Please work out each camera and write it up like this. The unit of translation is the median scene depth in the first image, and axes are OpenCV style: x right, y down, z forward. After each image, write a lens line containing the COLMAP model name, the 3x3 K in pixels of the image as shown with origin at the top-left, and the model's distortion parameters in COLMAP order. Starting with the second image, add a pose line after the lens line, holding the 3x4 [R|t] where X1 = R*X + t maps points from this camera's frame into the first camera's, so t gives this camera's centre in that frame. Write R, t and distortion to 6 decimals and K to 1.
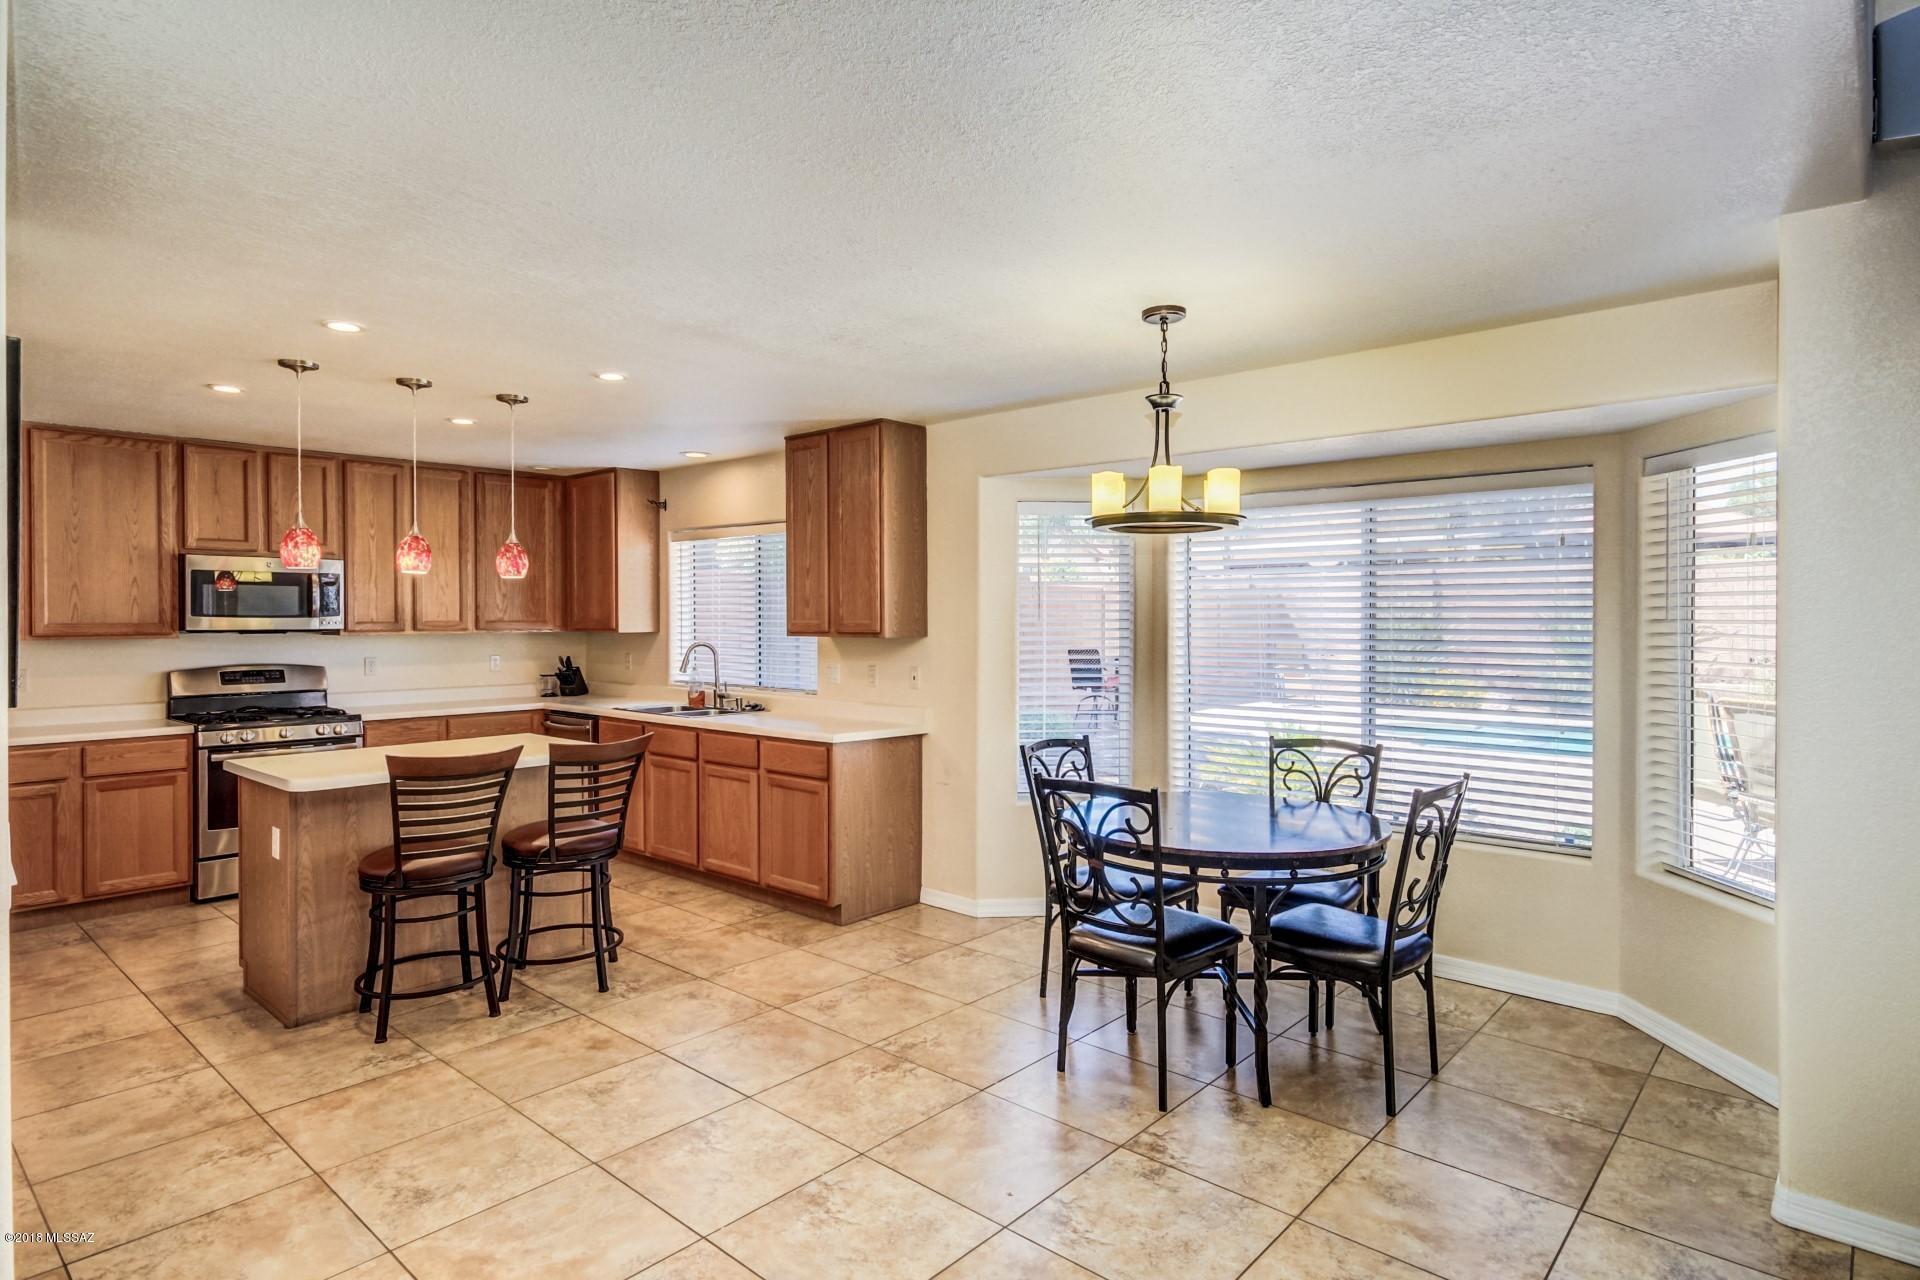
lens RADIAL K [[1035.4, 0, 965.6], [0, 1035.4, 627.1], [0, 0, 1]] dist [0.000883, 0.005309]
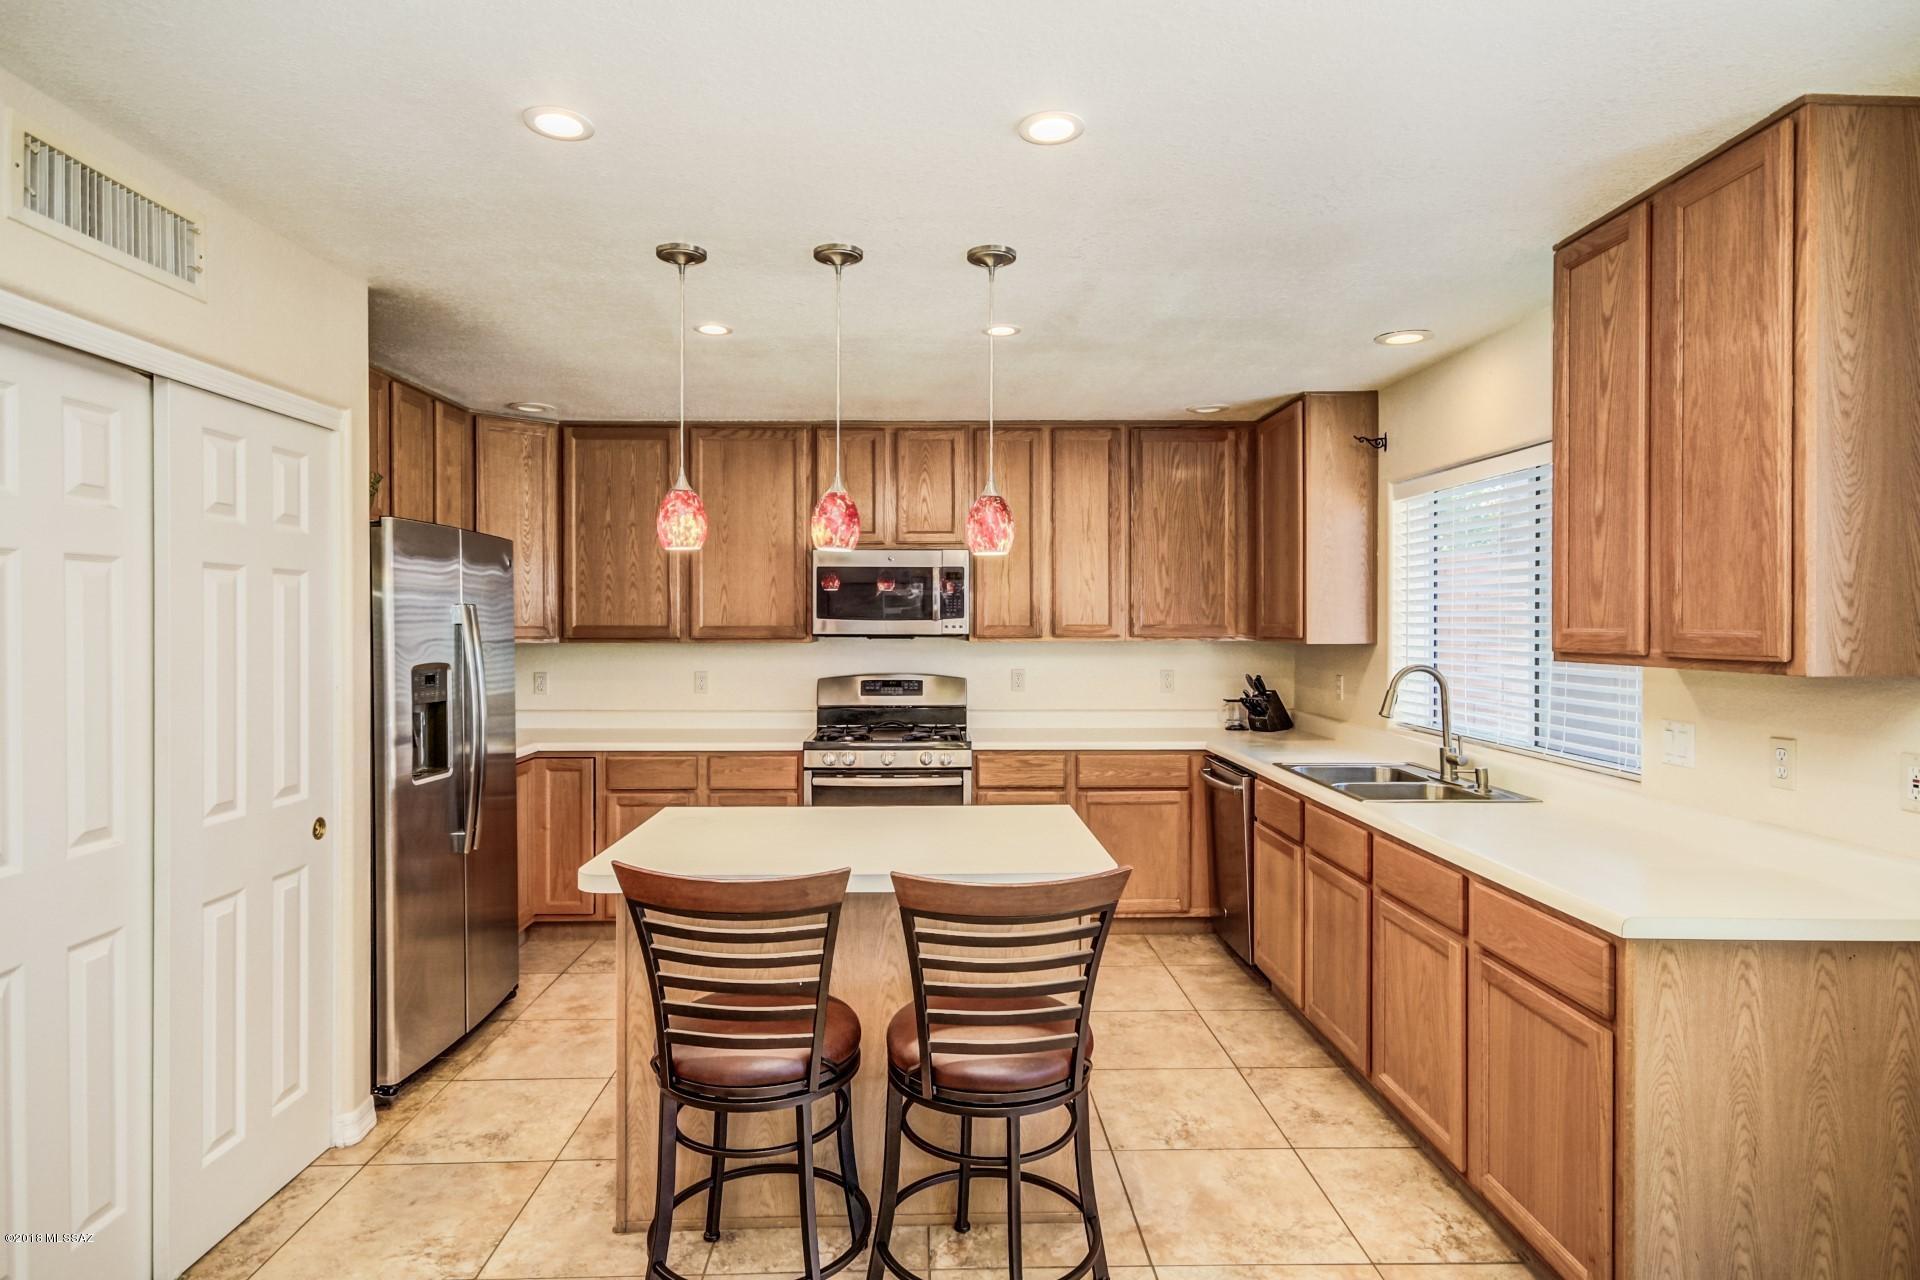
lens RADIAL K [[1035.4, 0, 949.0], [0, 1035.4, 631.2], [0, 0, 1]] dist [0.000883, 0.005309]
pose [[0.681963, 0.009897, -0.731320, -0.012875], [-0.008882, 0.999947, 0.005249, -0.005339], [0.731333, 0.002916, 0.682014, 0.474210]]
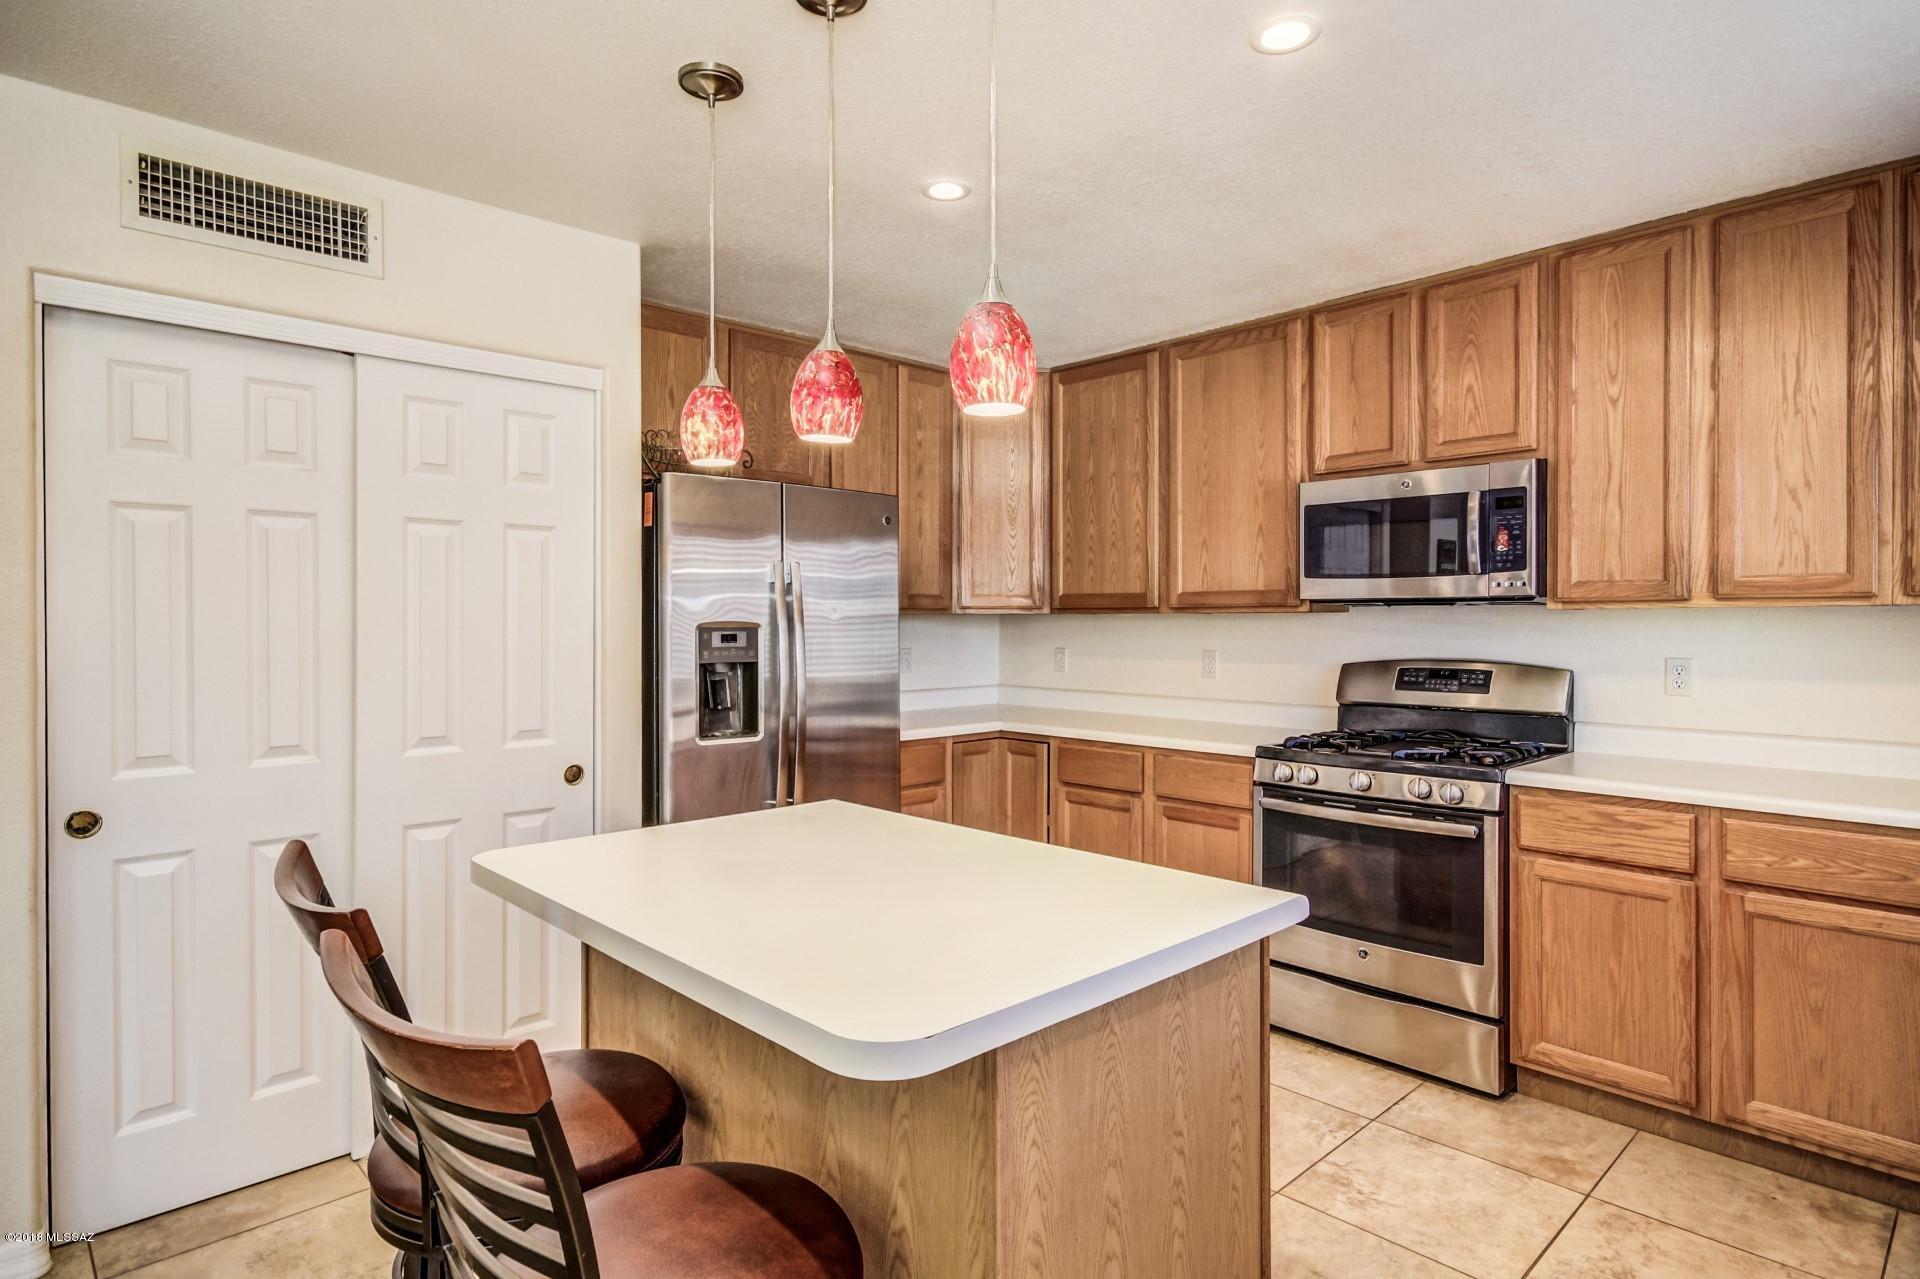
lens RADIAL K [[1035.4, 0, 959.8], [0, 1035.4, 625.9], [0, 0, 1]] dist [0.000883, 0.005309]
pose [[-0.080079, 0.009777, -0.996741, -0.086242], [-0.007133, 0.999921, 0.010381, 0.014299], [0.996763, 0.007941, -0.080003, 0.840763]]
